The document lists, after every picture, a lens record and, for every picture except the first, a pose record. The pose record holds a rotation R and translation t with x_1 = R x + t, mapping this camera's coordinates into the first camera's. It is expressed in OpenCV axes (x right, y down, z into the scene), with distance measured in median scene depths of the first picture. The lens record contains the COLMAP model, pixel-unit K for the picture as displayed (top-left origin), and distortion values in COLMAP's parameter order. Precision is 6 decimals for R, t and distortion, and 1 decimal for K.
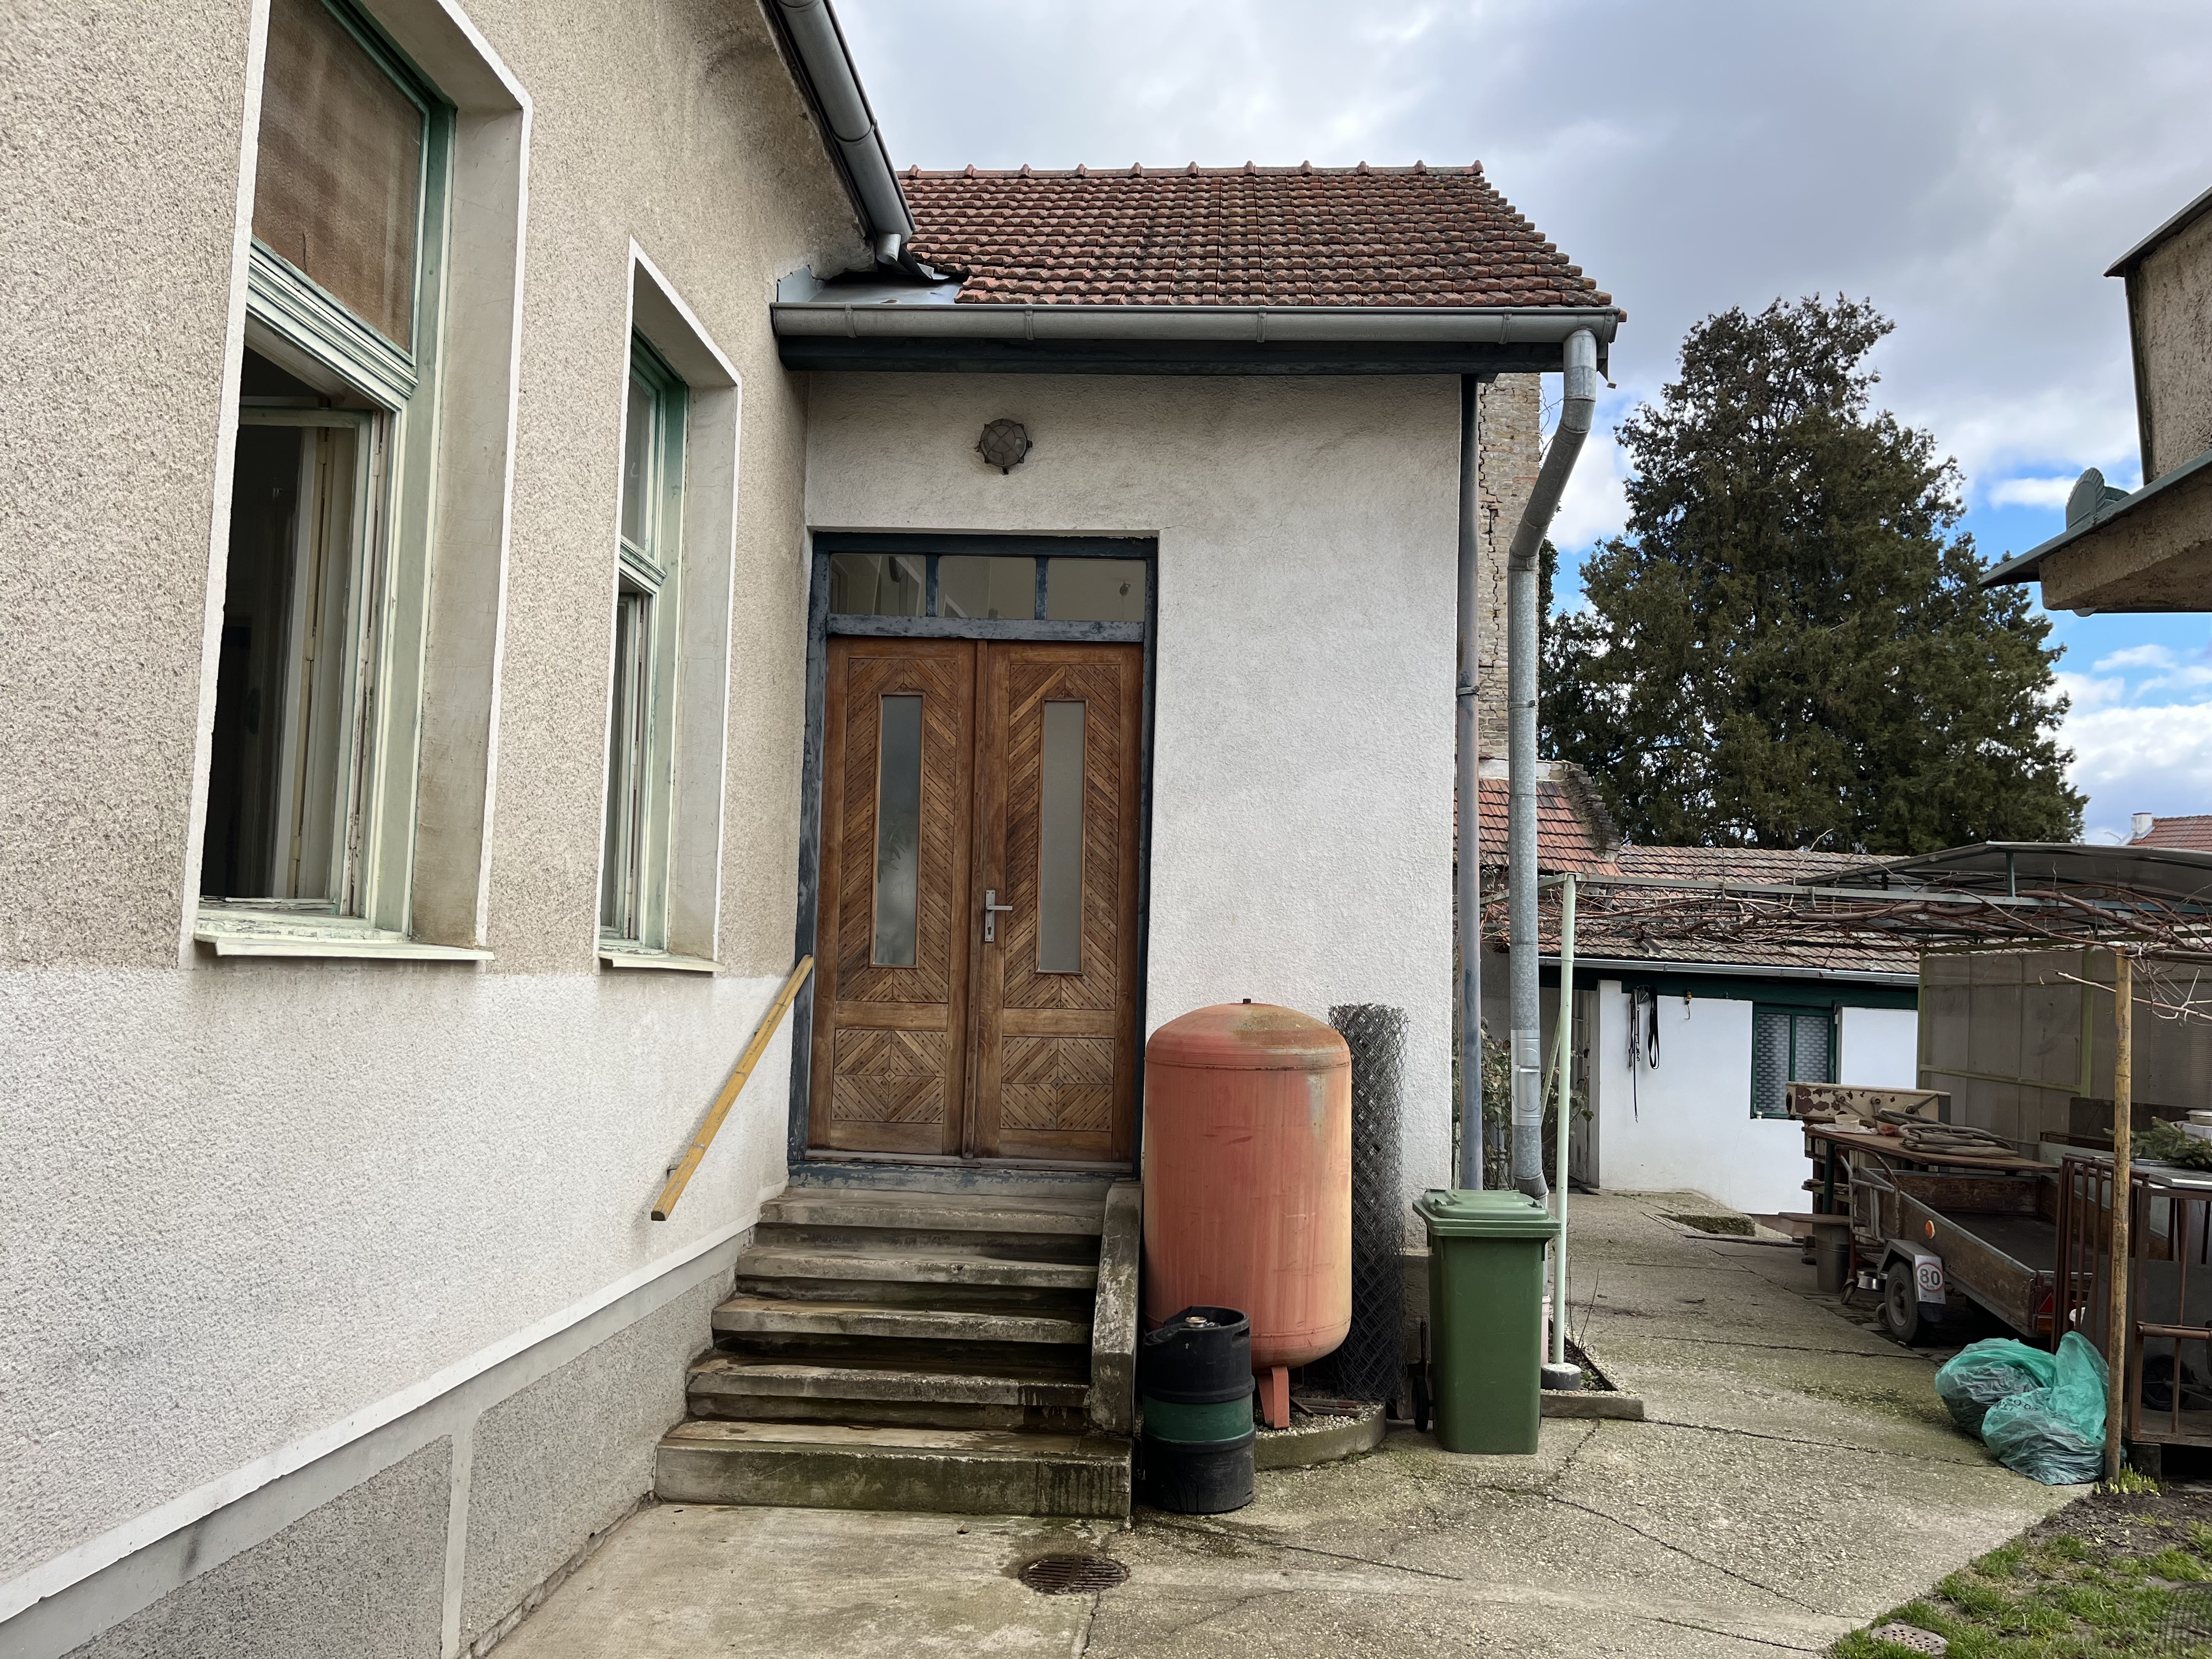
lens RADIAL K [[1654.5, 0, 1135.6], [0, 1654.5, 823.9], [0, 0, 1]] dist [0.046916, -0.053887]
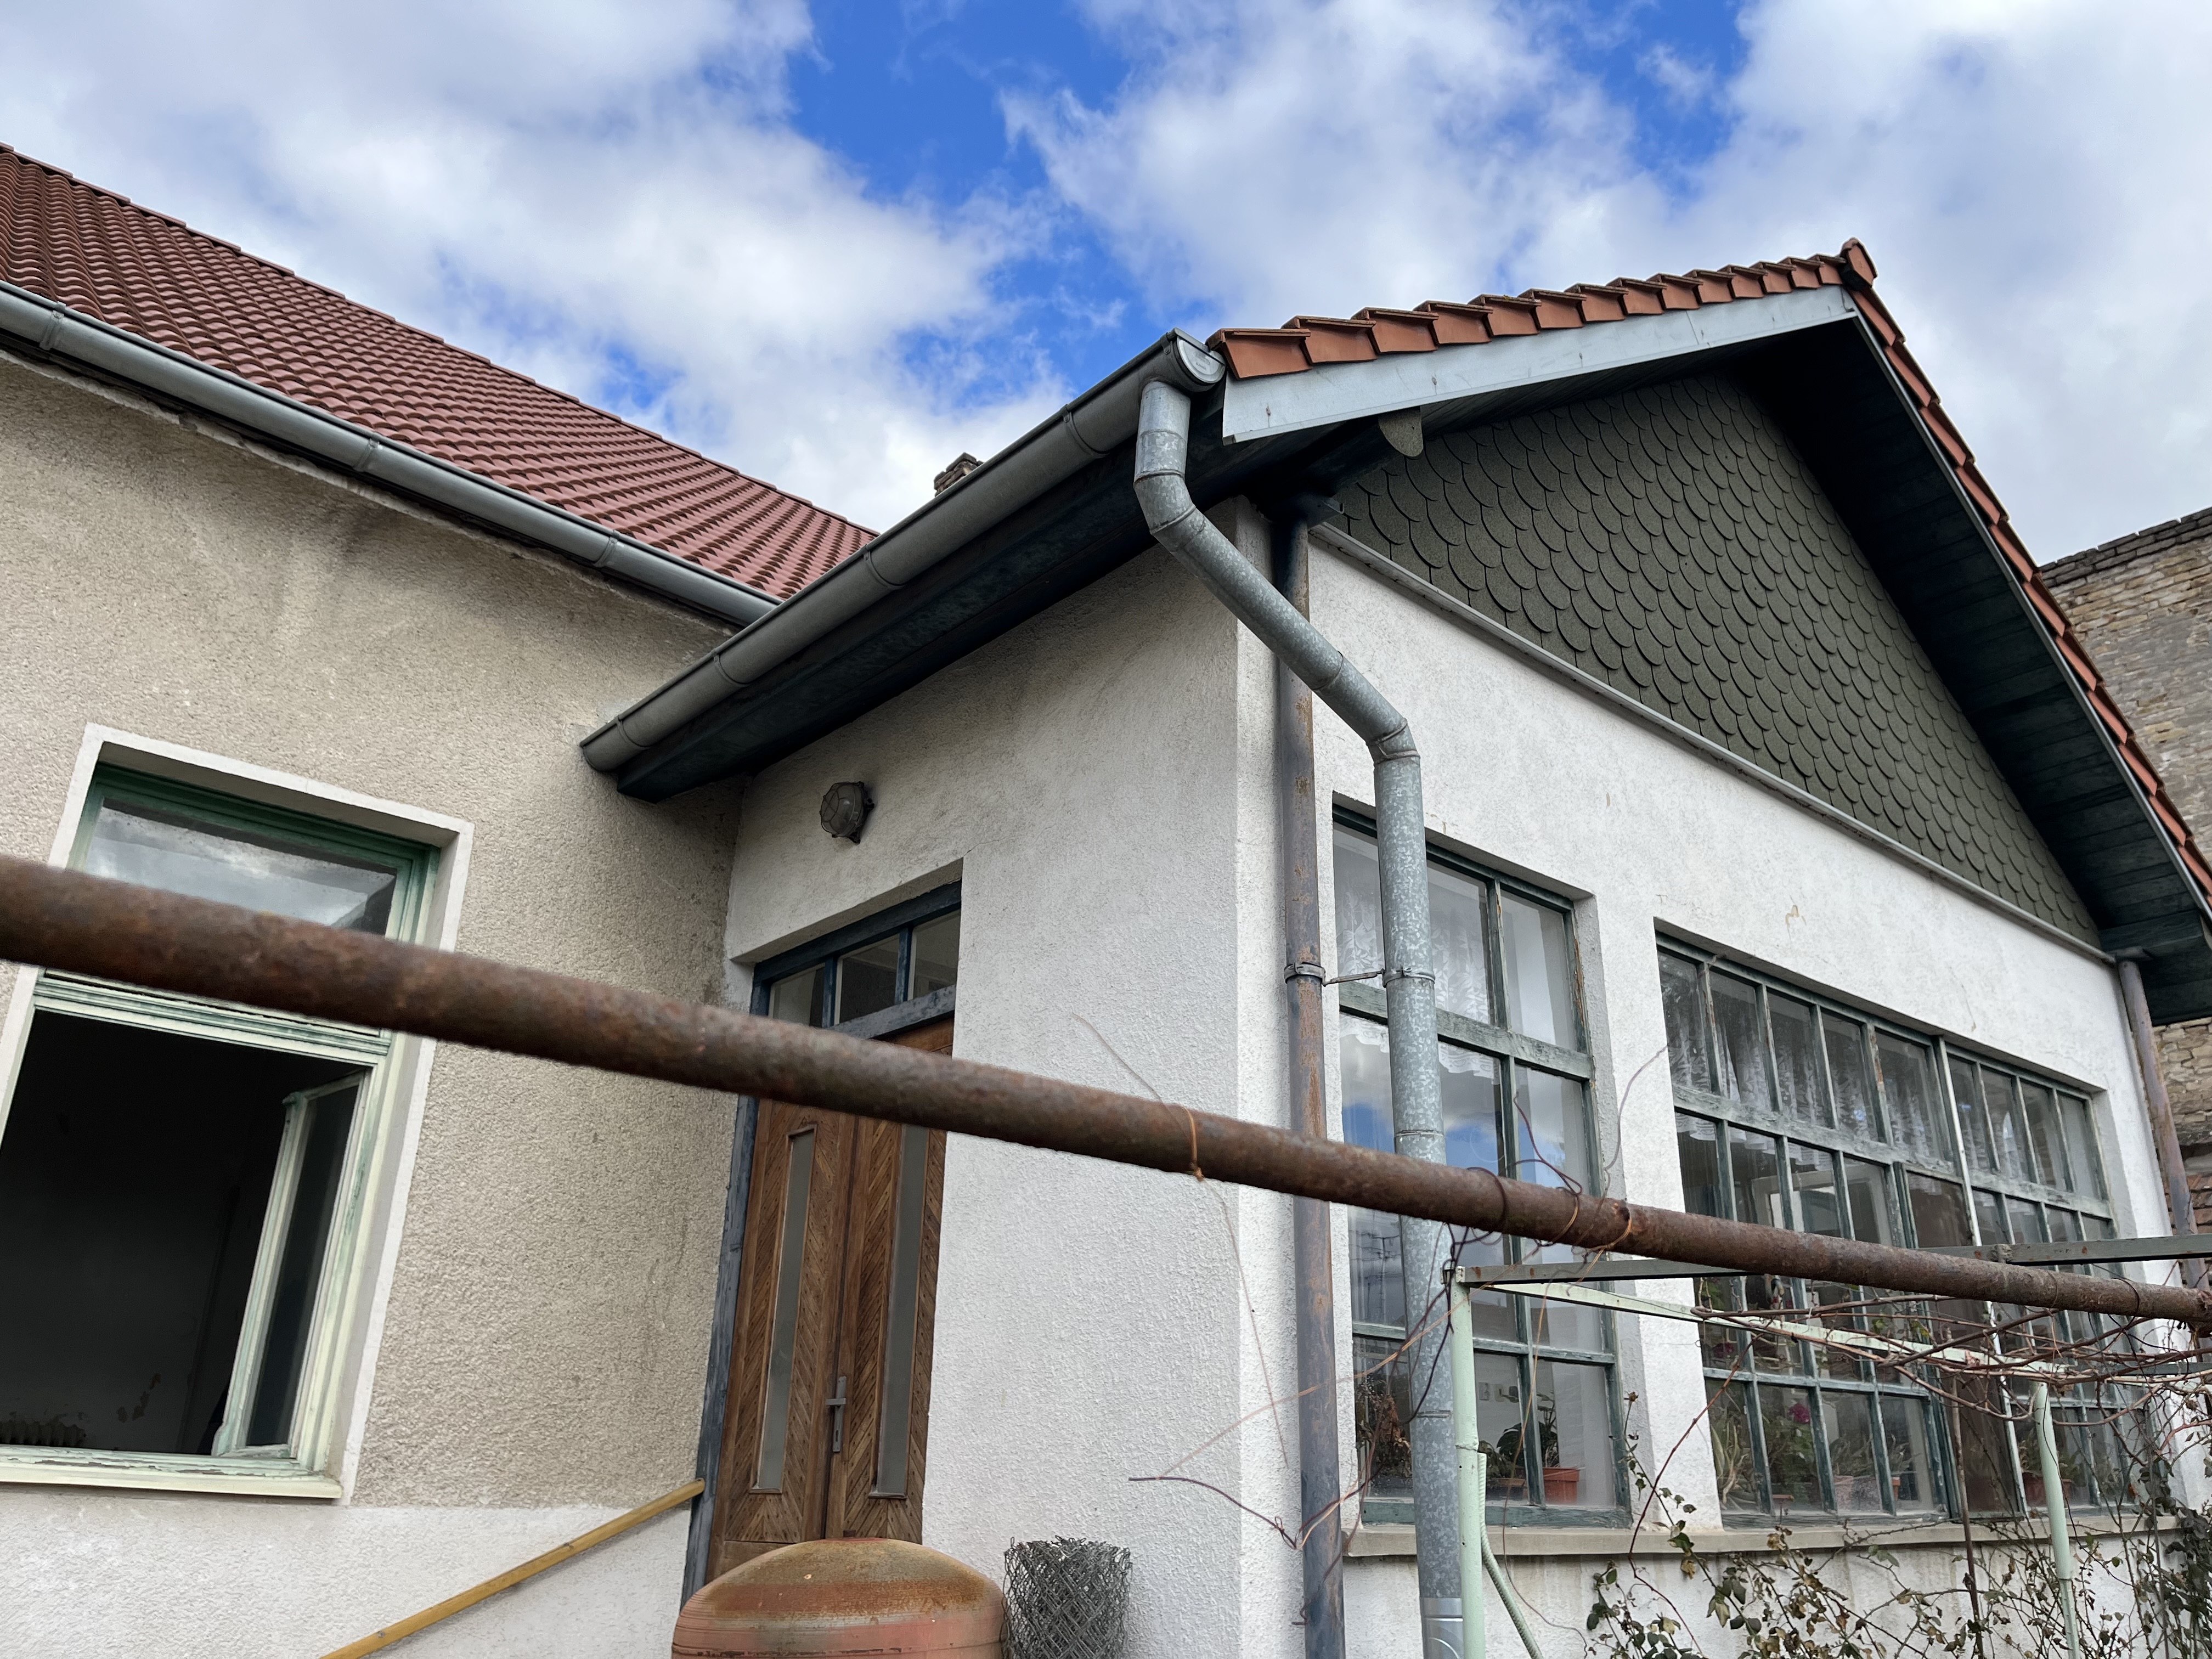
lens RADIAL K [[1632.1, 0, 1109.8], [0, 1632.1, 749.5], [0, 0, 1]] dist [0.054953, -0.124640]
pose [[0.706134, -0.310731, -0.636256, 0.558650], [0.075468, 0.926476, -0.368710, 0.060251], [0.704045, 0.212342, 0.677666, 0.526104]]
